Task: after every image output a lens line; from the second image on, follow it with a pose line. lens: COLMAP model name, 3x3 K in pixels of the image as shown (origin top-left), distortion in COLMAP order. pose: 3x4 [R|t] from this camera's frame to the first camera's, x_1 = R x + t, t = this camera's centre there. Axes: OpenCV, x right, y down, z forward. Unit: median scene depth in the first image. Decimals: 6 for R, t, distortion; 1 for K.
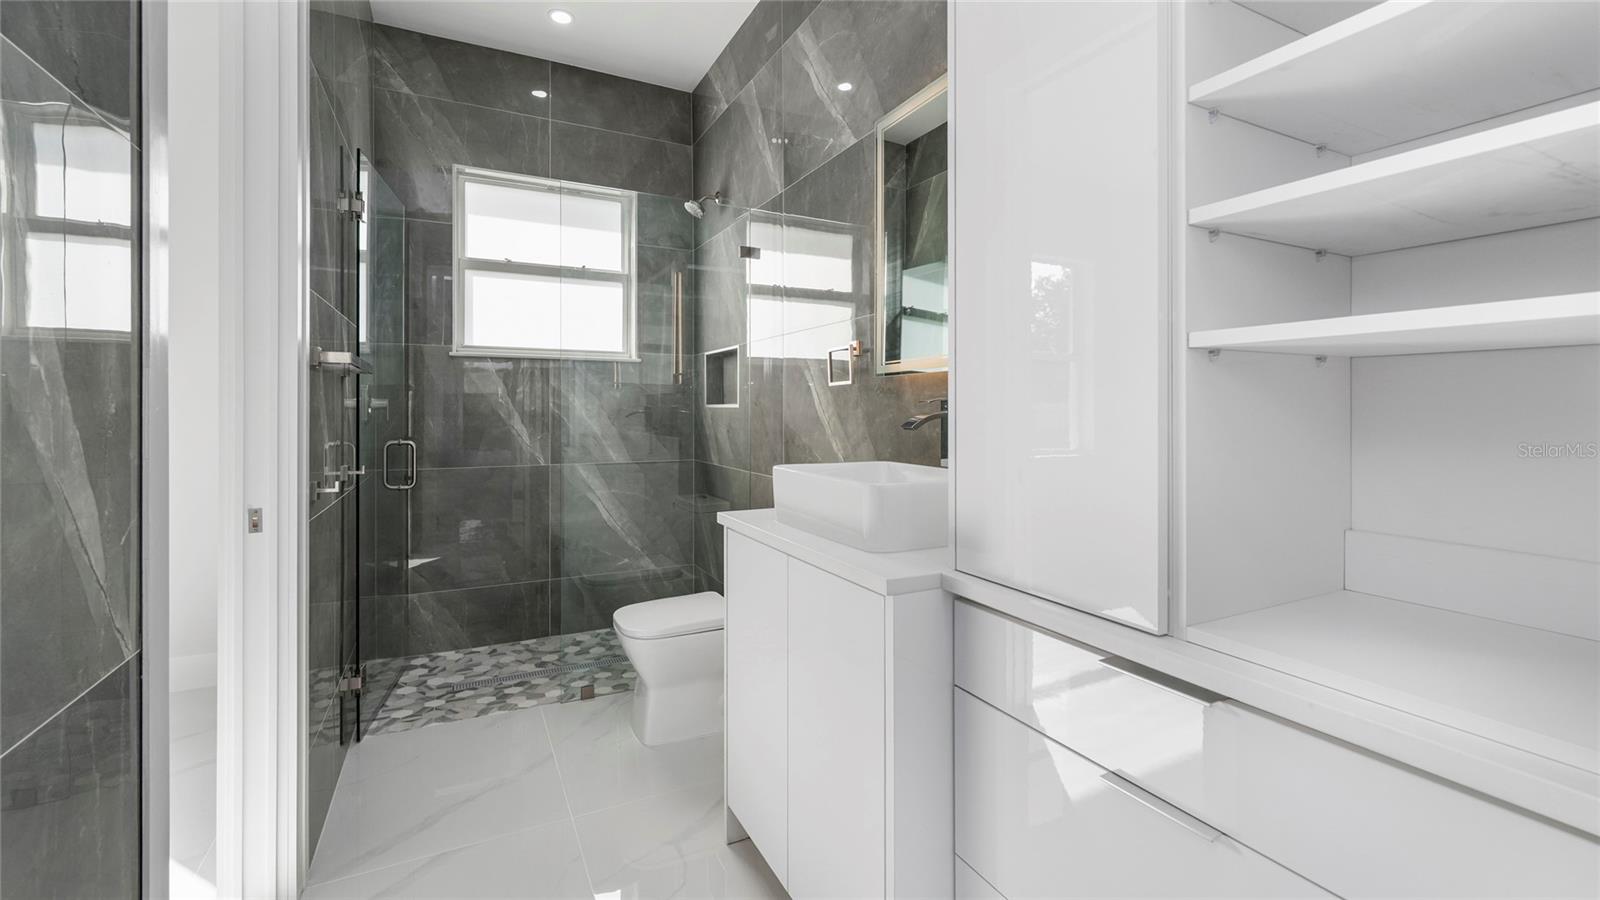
lens RADIAL K [[673.8, 0, 792.4], [0, 673.8, 426.1], [0, 0, 1]] dist [-0.010365, 0.000800]
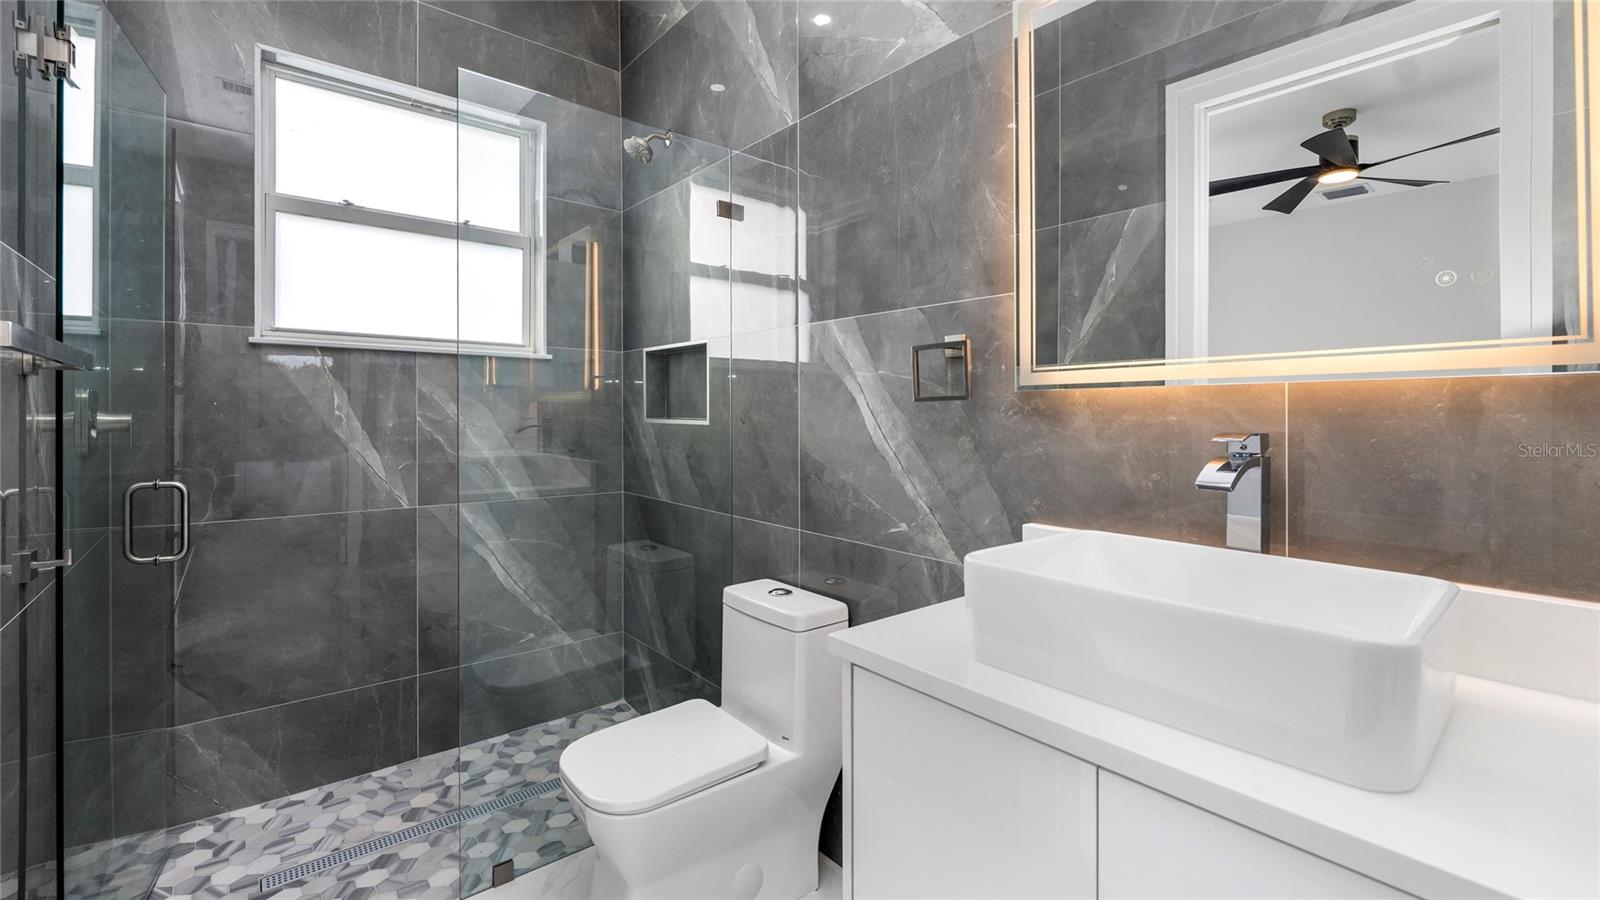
lens RADIAL K [[673.8, 0, 792.4], [0, 673.8, 426.1], [0, 0, 1]] dist [-0.010365, 0.000800]
pose [[0.974697, -0.001371, 0.223528, -0.151752], [0.001610, 0.999998, -0.000884, -0.024809], [-0.223526, 0.001221, 0.974697, 0.269069]]
